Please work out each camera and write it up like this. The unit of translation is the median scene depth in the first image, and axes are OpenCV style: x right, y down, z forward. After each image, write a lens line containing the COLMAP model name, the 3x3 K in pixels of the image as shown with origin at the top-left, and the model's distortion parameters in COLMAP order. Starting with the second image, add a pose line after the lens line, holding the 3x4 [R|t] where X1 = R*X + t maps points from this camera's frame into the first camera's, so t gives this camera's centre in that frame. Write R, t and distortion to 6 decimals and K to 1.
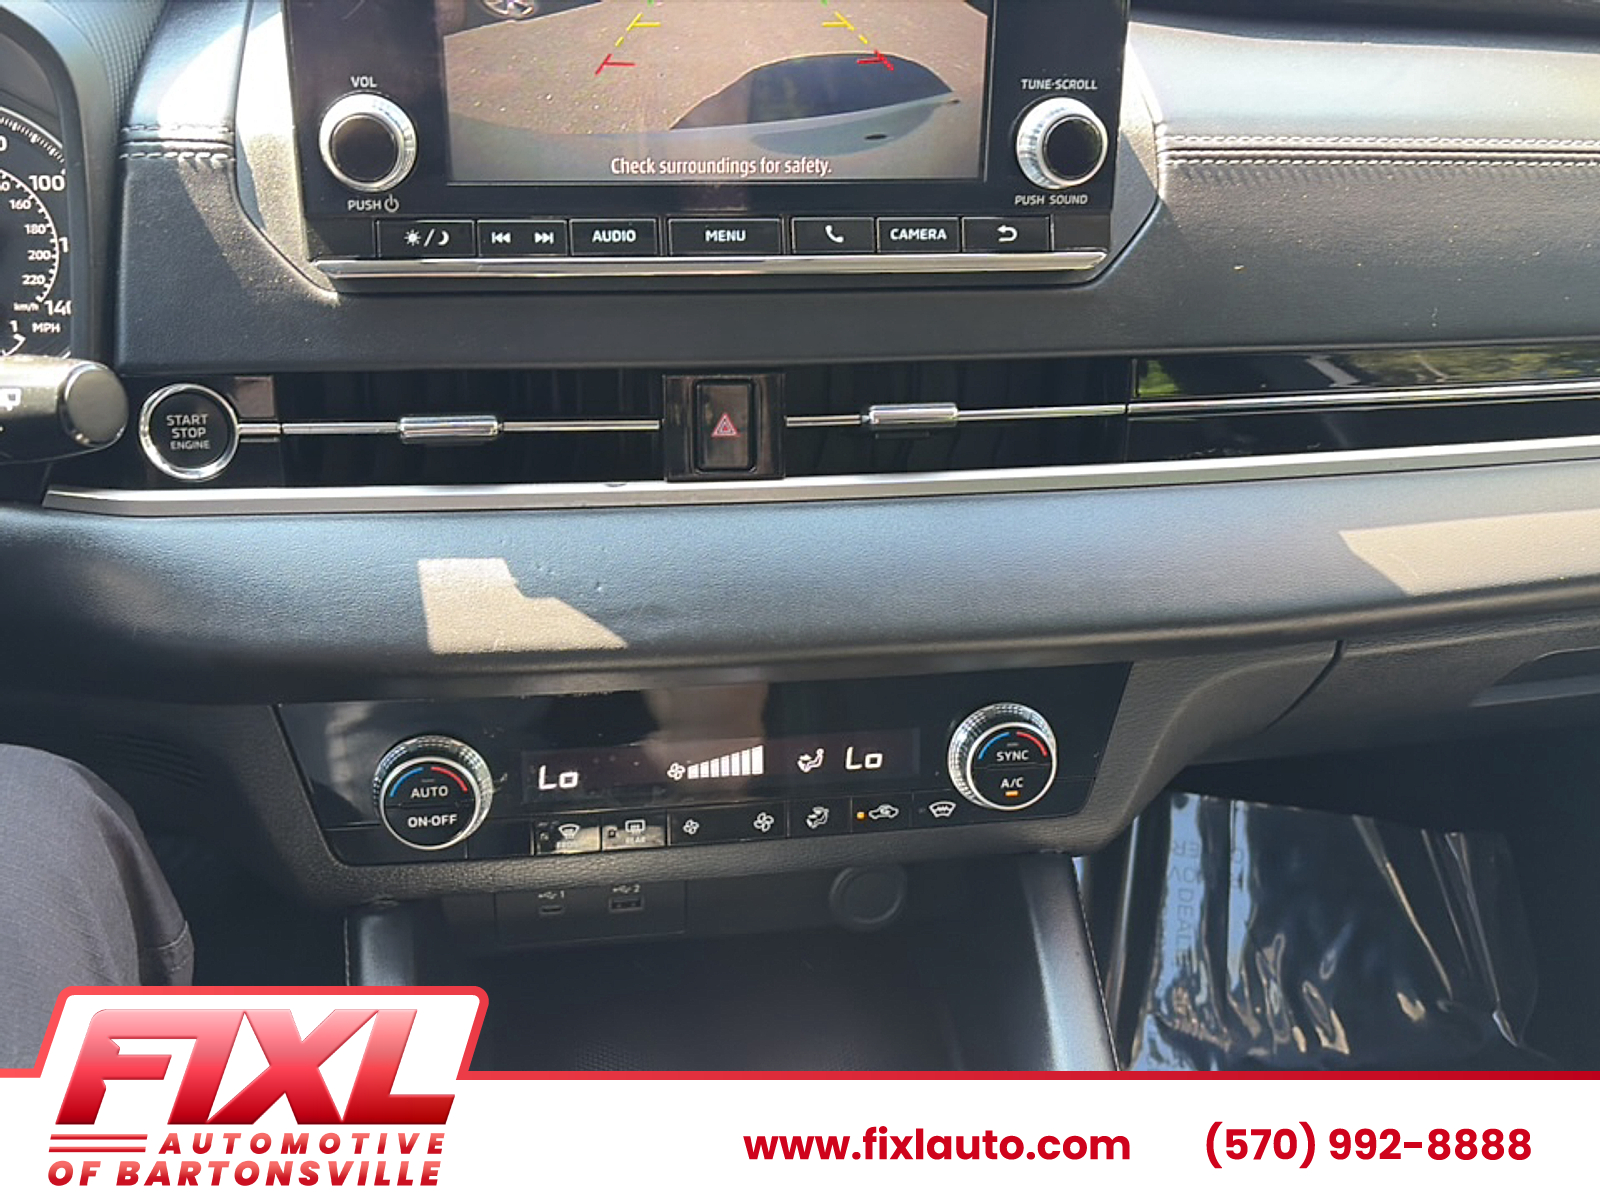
lens RADIAL K [[1544.3, 0, 786.6], [0, 1544.3, 591.8], [0, 0, 1]] dist [0.022453, 0.000000]
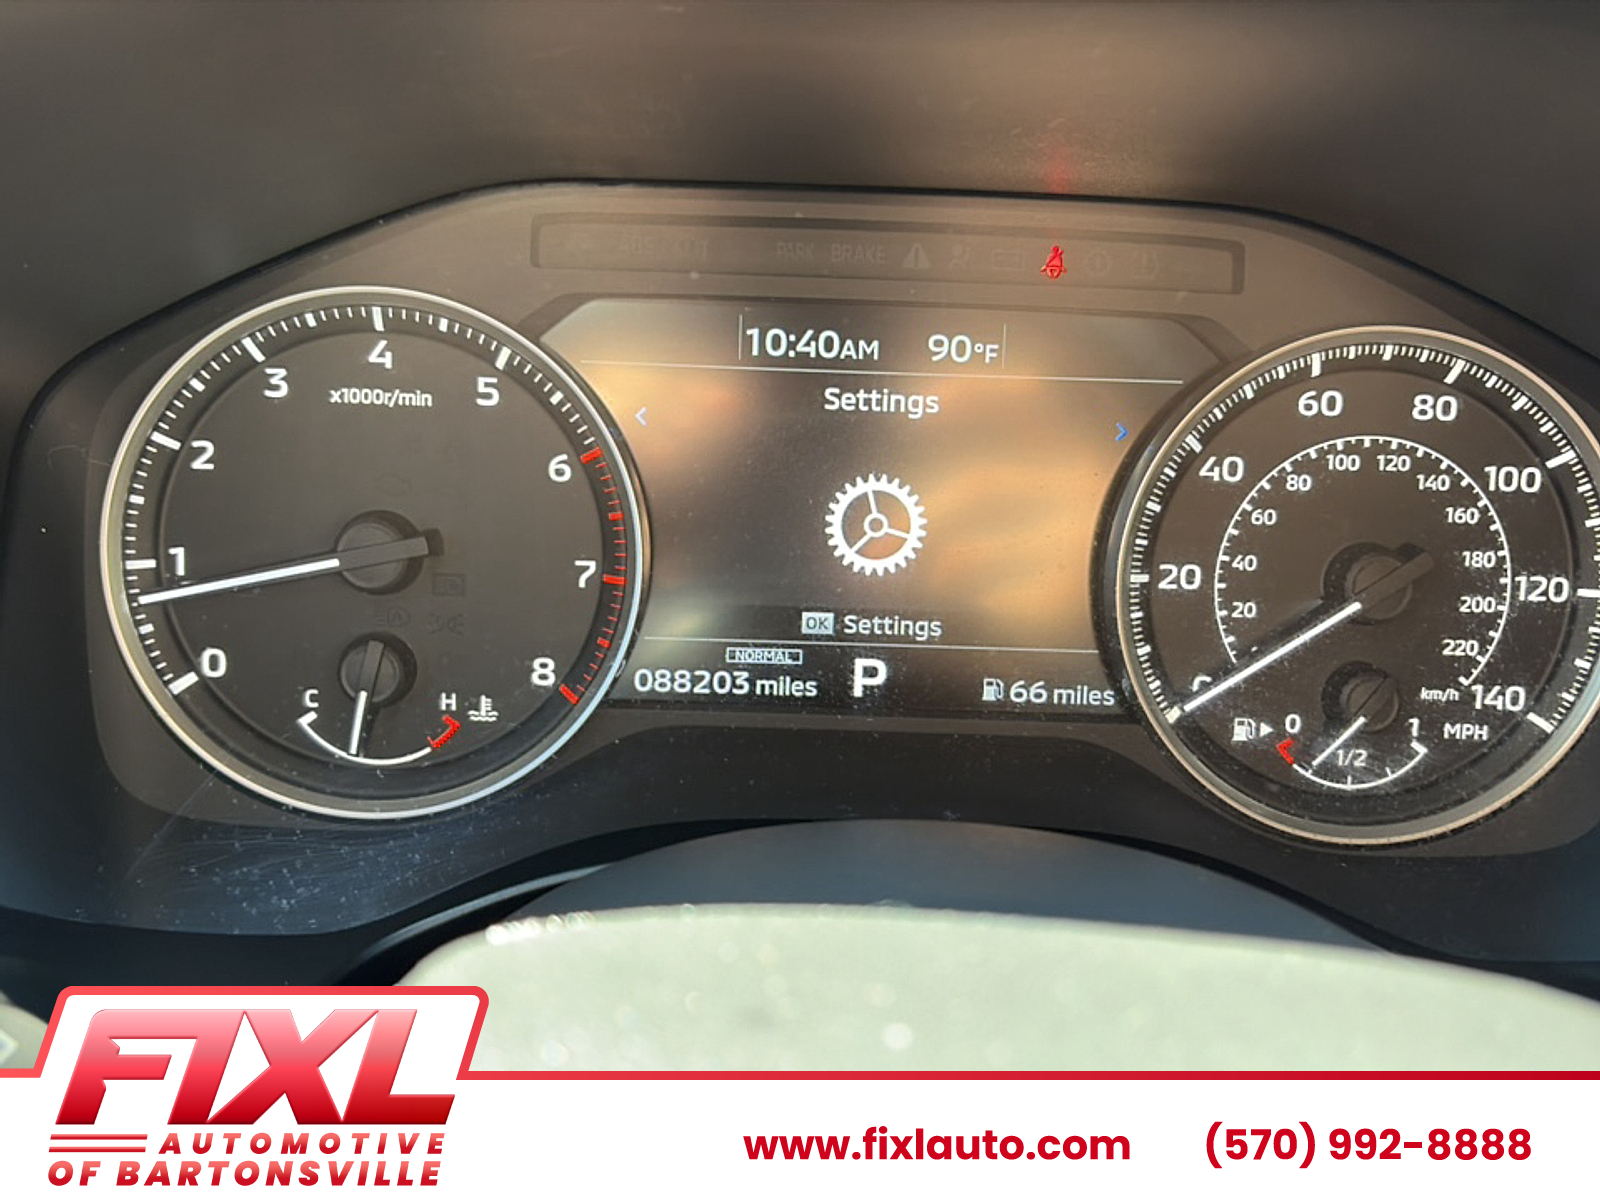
lens RADIAL K [[1544.3, 0, 800.8], [0, 1544.3, 597.4], [0, 0, 1]] dist [0.022453, 0.000000]
pose [[0.990111, 0.058605, -0.127462, -0.756166], [-0.068907, 0.994571, -0.077977, -0.185629], [0.122200, 0.085988, 0.988774, 0.491991]]
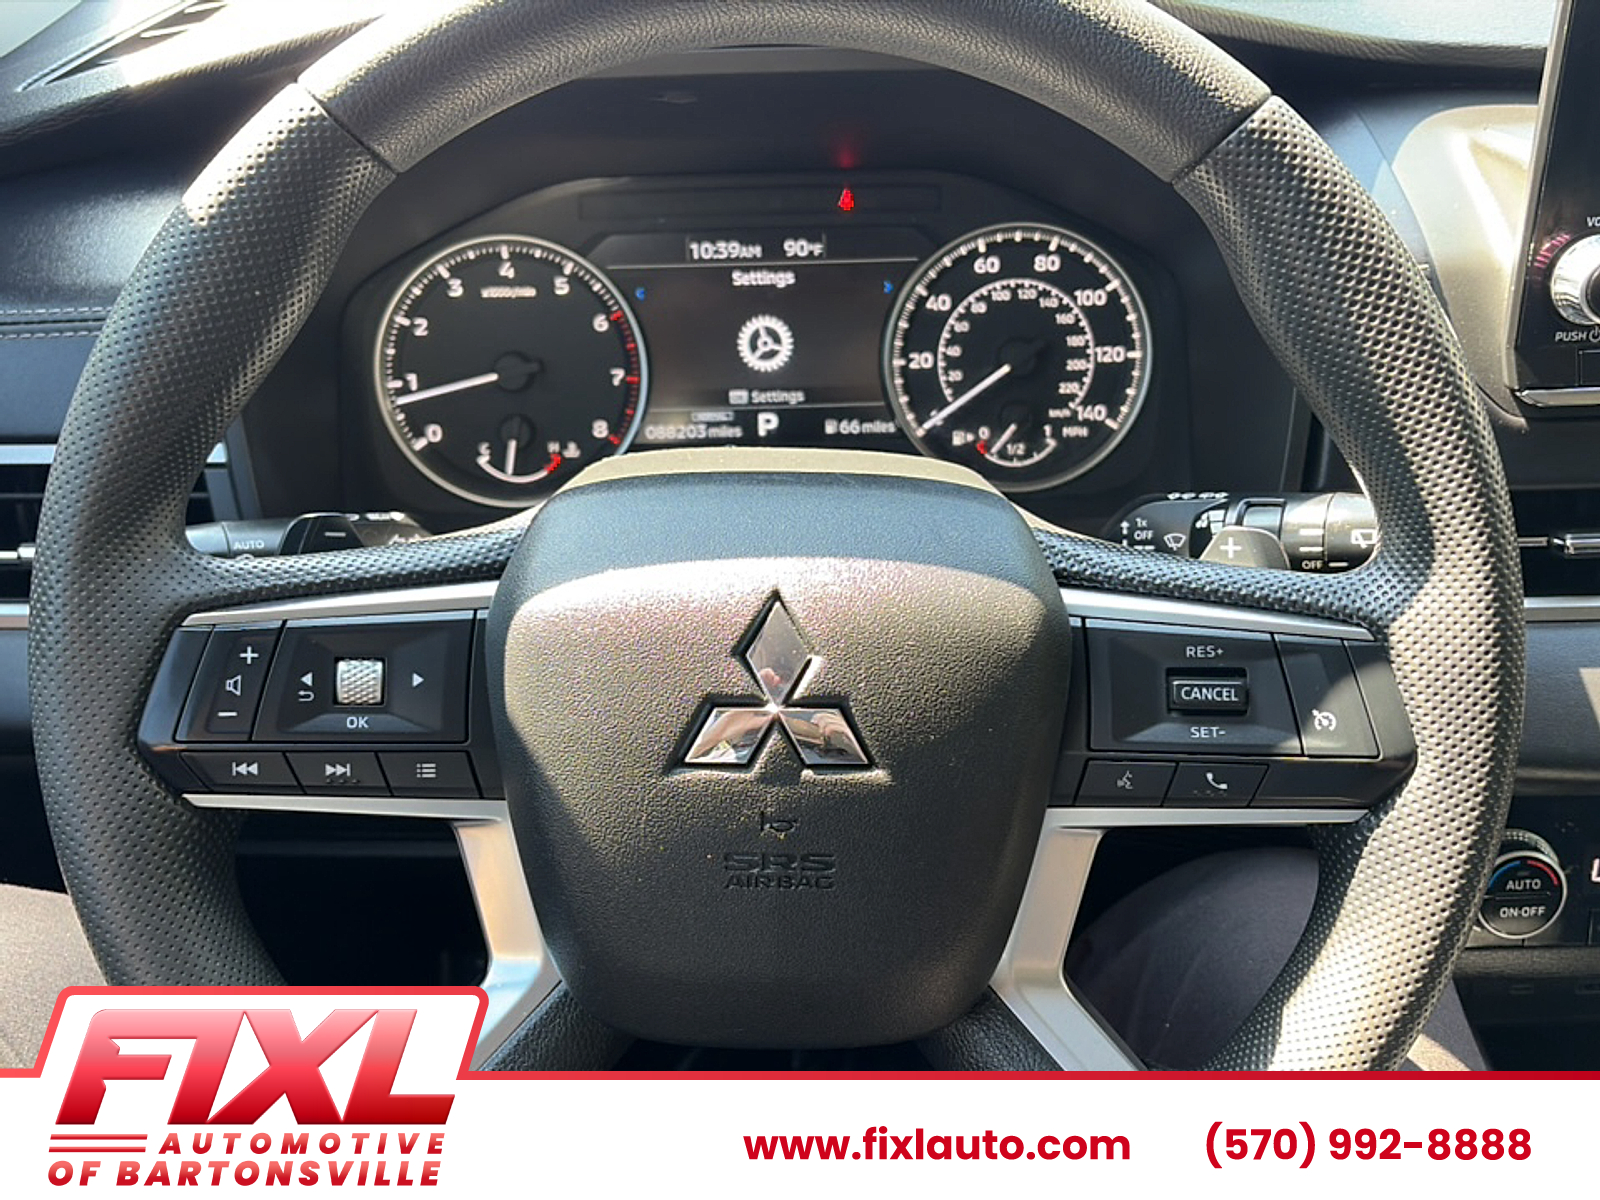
lens RADIAL K [[1544.3, 0, 790.2], [0, 1544.3, 611.3], [0, 0, 1]] dist [0.022453, 0.000000]
pose [[0.990217, 0.010548, -0.139136, -0.612532], [-0.009246, 0.999907, 0.010000, -0.064122], [0.139229, -0.008616, 0.990223, -0.104965]]
